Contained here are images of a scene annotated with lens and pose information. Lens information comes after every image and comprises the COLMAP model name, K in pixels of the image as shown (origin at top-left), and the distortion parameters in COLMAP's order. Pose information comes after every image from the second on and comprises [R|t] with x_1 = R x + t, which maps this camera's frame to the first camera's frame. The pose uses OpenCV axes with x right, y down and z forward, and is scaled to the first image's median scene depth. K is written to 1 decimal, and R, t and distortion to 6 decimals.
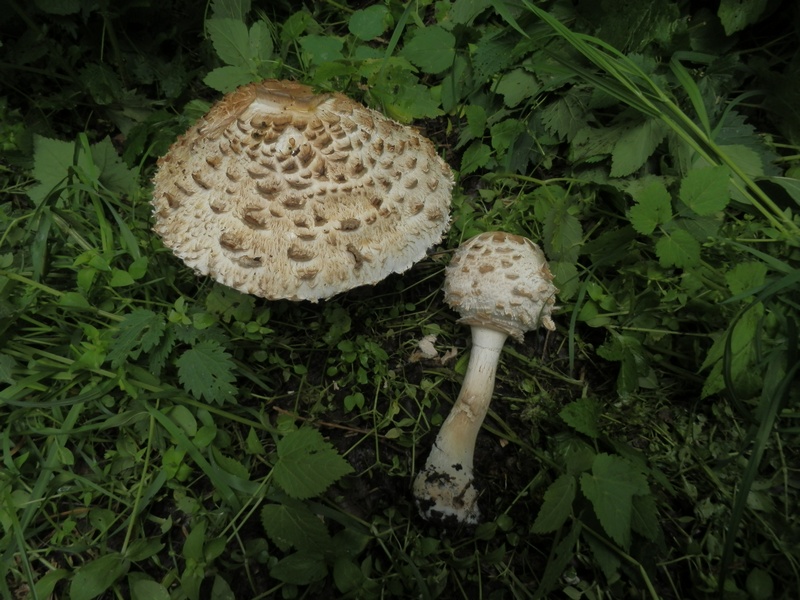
lens RADIAL K [[556.5, 0, 400.0], [0, 556.5, 300.0], [0, 0, 1]] dist [0.024371, 0.001158]
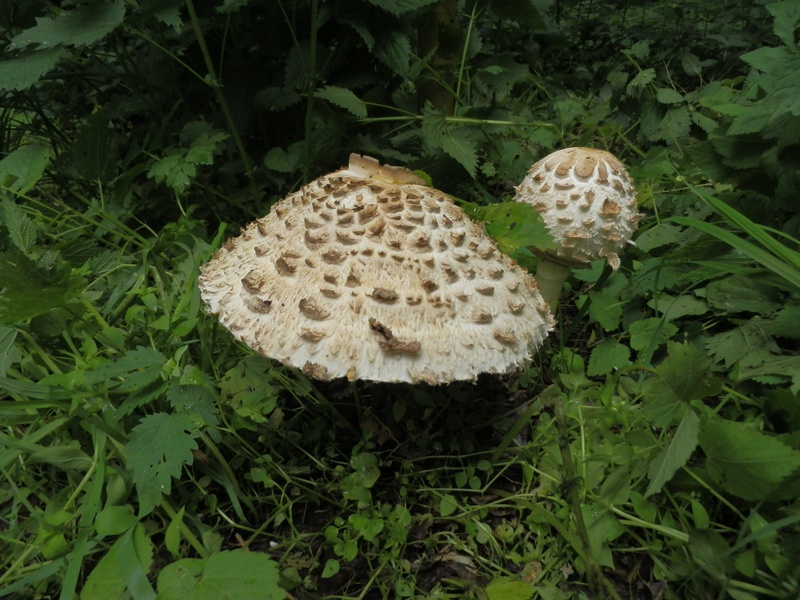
lens RADIAL K [[556.5, 0, 400.0], [0, 556.5, 300.0], [0, 0, 1]] dist [0.024371, 0.001158]
pose [[0.909433, 0.232325, -0.344901, 0.203299], [-0.363302, 0.847436, -0.387123, 0.168351], [0.202343, 0.477366, 0.855090, 0.330053]]
